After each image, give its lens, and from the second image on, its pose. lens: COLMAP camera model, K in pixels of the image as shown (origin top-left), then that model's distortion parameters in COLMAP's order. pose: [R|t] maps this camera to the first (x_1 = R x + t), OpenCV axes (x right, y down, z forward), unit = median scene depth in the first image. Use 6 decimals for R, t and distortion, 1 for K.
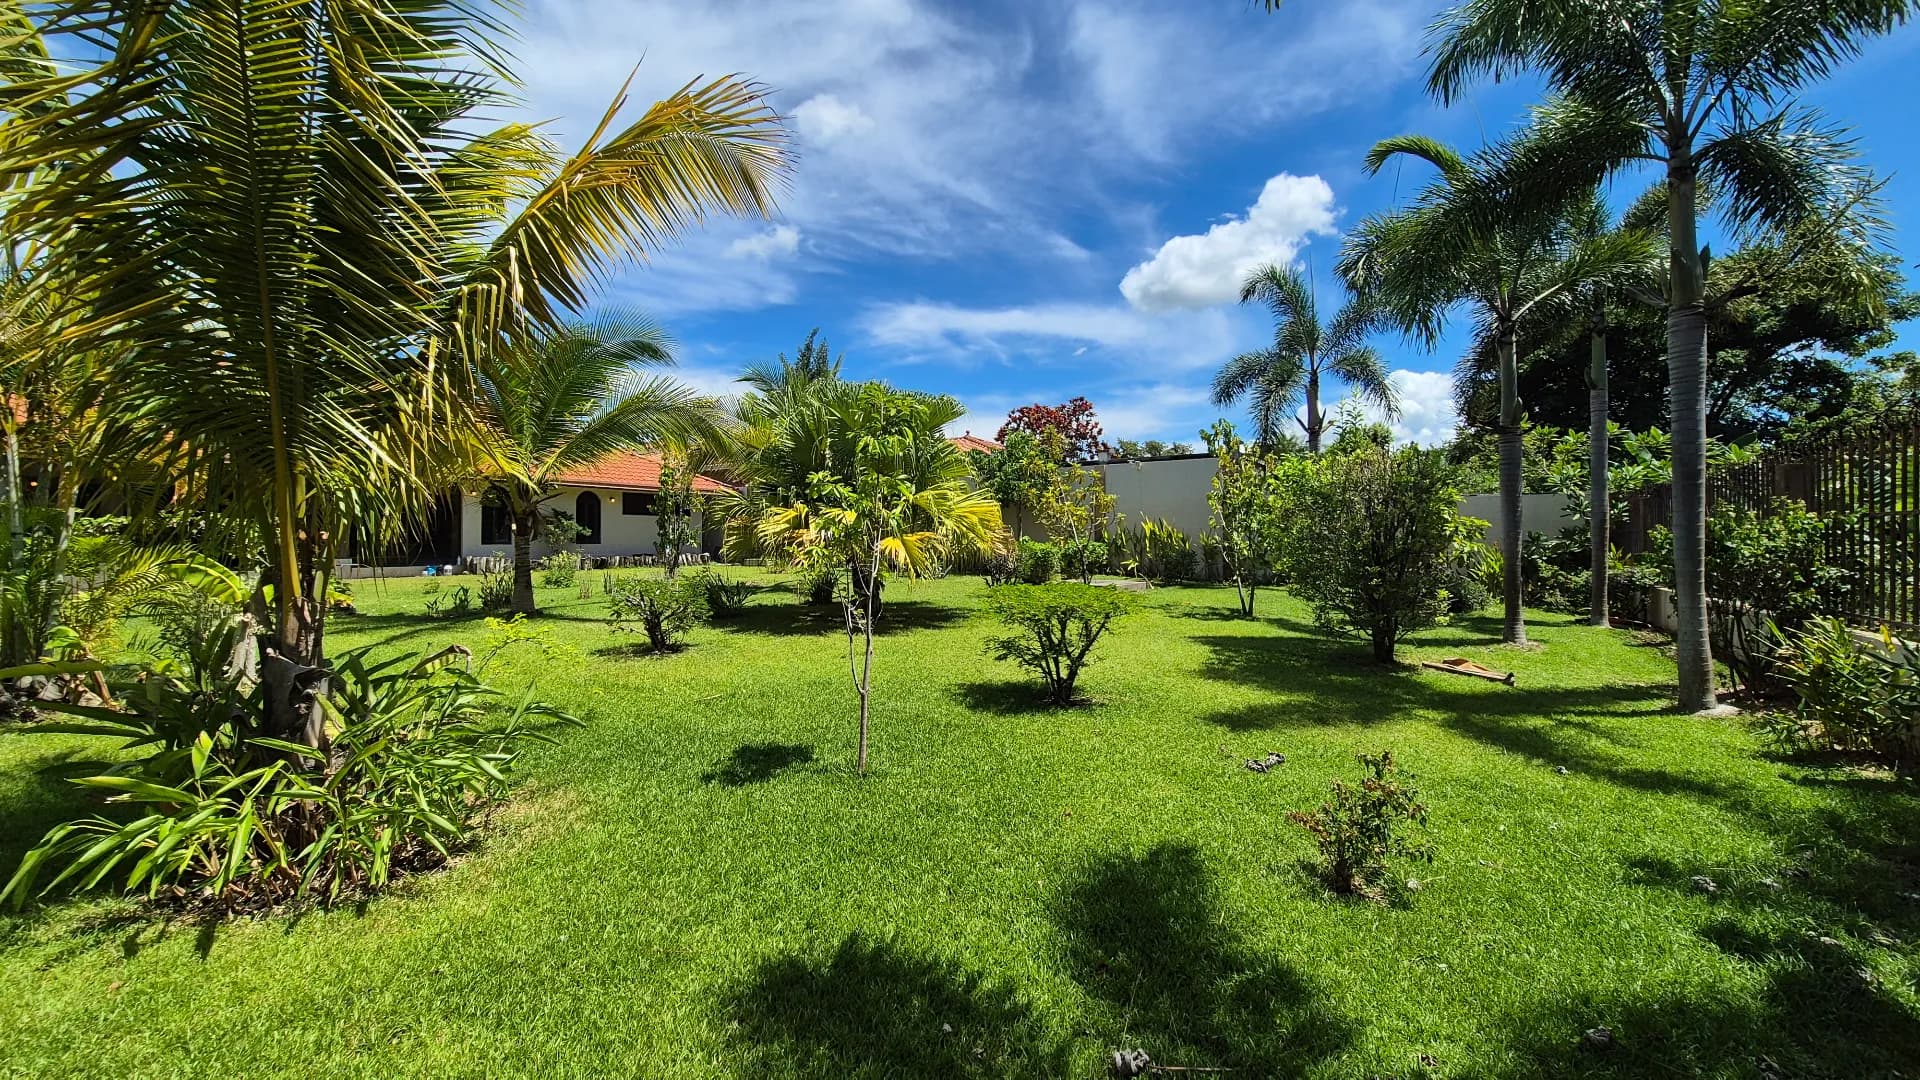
lens RADIAL K [[786.8, 0, 962.2], [0, 786.8, 540.9], [0, 0, 1]] dist [-0.003855, 0.001103]
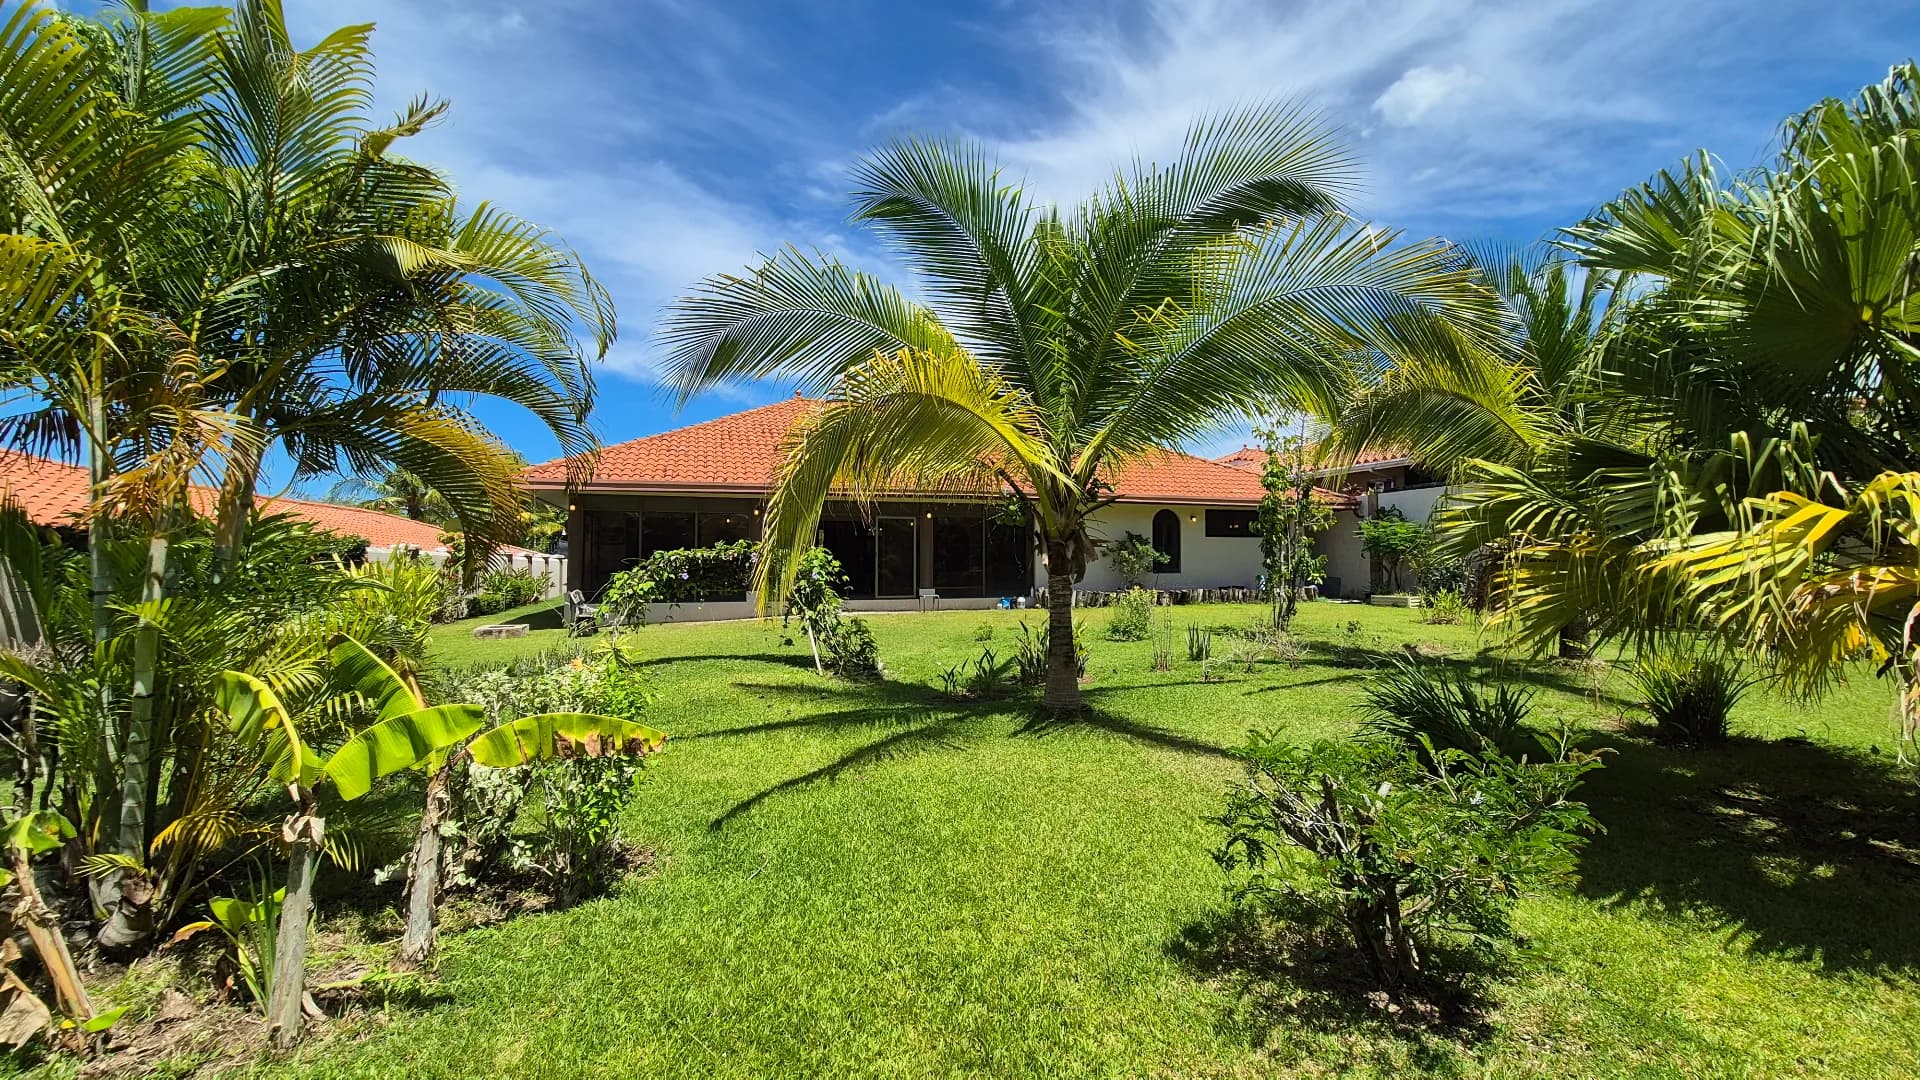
lens RADIAL K [[786.8, 0, 961.1], [0, 786.8, 542.5], [0, 0, 1]] dist [-0.003855, 0.001103]
pose [[0.765342, -0.017970, -0.643373, -0.050721], [0.001064, 0.999644, -0.026656, -0.003153], [0.643623, 0.019716, 0.765089, 0.106355]]
